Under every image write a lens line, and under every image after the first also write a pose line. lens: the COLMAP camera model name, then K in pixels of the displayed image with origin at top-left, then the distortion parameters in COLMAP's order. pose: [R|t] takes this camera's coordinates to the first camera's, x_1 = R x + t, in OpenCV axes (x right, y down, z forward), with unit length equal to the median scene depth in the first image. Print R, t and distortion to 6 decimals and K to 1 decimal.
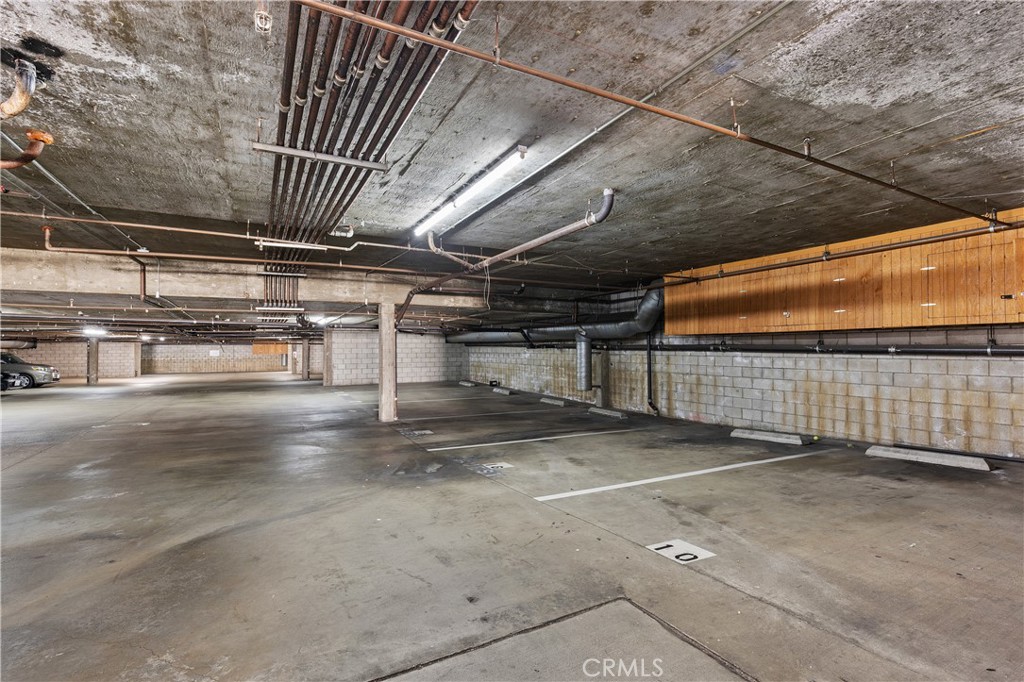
lens RADIAL K [[467.5, 0, 512.7], [0, 467.5, 346.8], [0, 0, 1]] dist [0.007228, -0.001884]
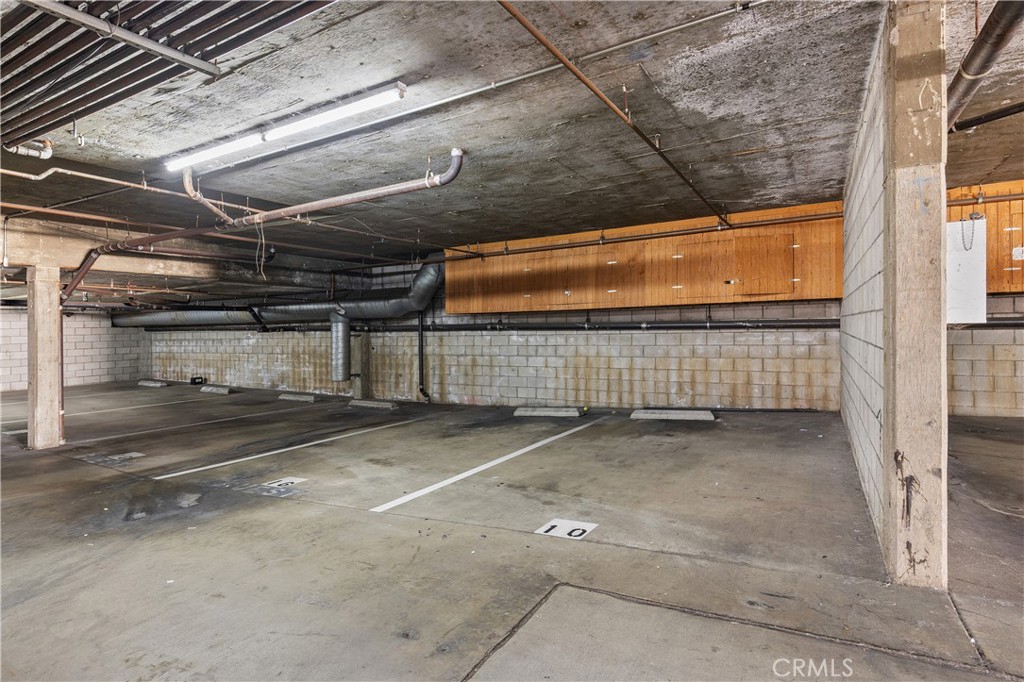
lens RADIAL K [[536.7, 0, 509.6], [0, 536.7, 333.1], [0, 0, 1]] dist [0.003071, -0.003137]
pose [[0.855549, -0.021149, 0.517290, -0.203788], [0.017209, 0.999775, 0.012412, 0.003333], [-0.517436, -0.001717, 0.855720, 0.056056]]
